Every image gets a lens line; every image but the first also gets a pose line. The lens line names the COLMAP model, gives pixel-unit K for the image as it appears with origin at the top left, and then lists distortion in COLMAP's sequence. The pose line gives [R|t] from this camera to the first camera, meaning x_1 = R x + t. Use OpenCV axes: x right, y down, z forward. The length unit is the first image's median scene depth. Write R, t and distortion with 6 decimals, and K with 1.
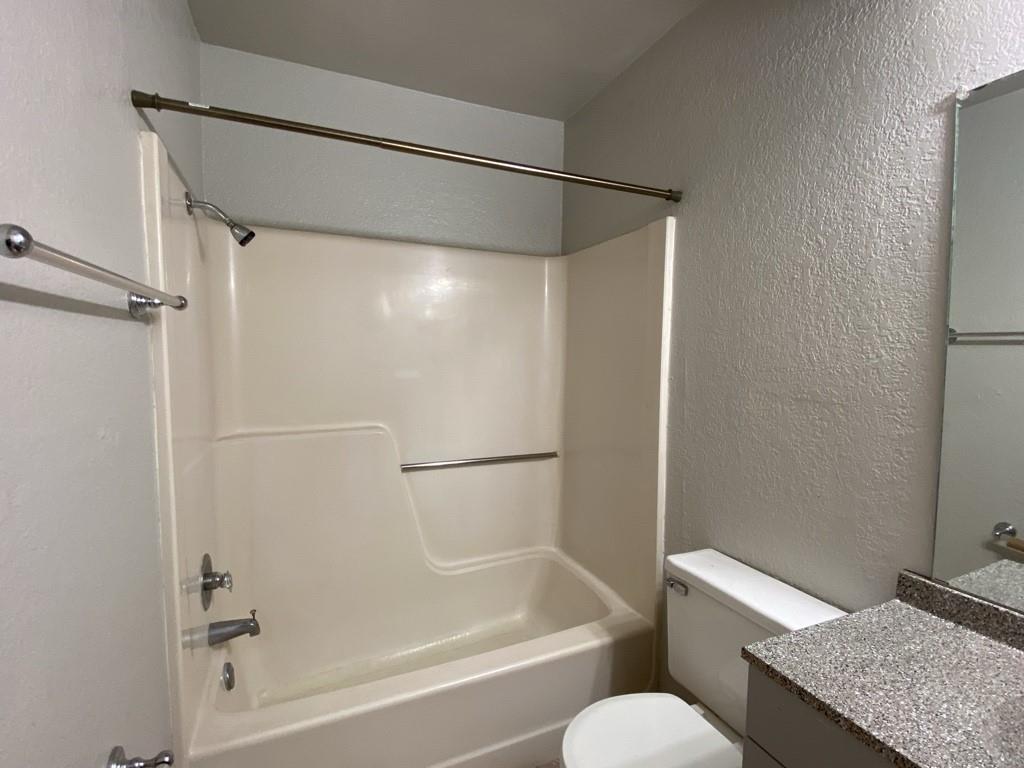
lens RADIAL K [[468.0, 0, 508.6], [0, 468.0, 384.2], [0, 0, 1]] dist [0.044249, -0.038746]
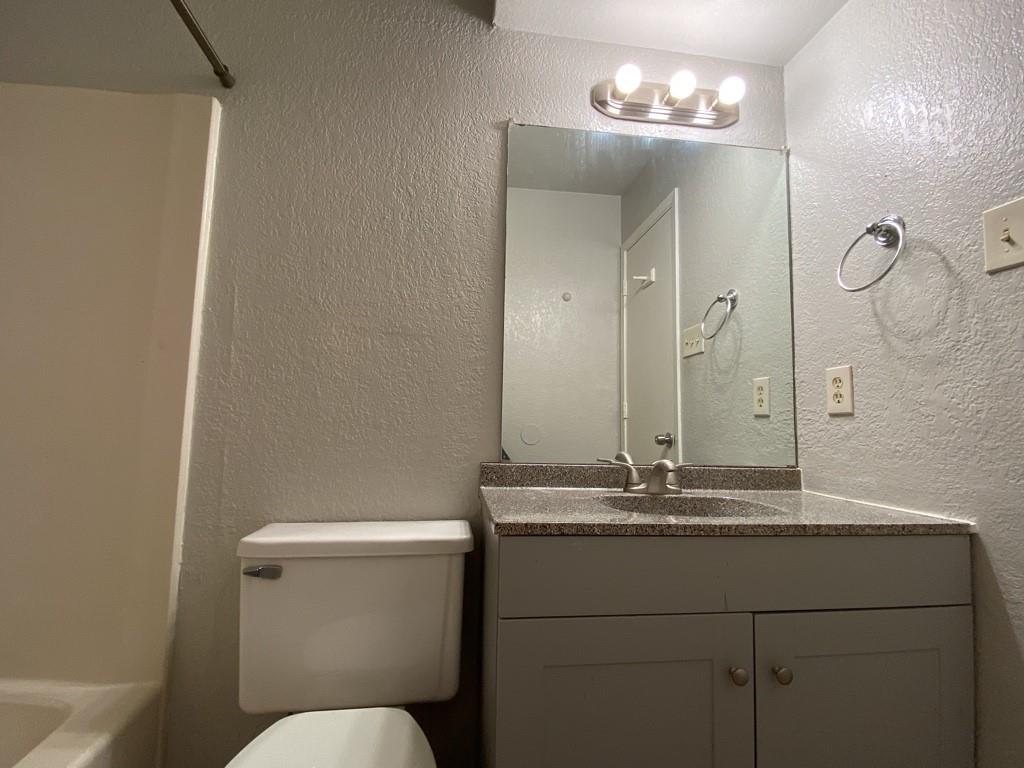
lens RADIAL K [[468.0, 0, 508.6], [0, 468.0, 384.2], [0, 0, 1]] dist [0.044249, -0.038746]
pose [[0.261349, 0.074787, 0.962343, -0.306975], [0.034438, 0.995637, -0.086727, 0.245774], [-0.964630, 0.055807, 0.257633, 0.497555]]
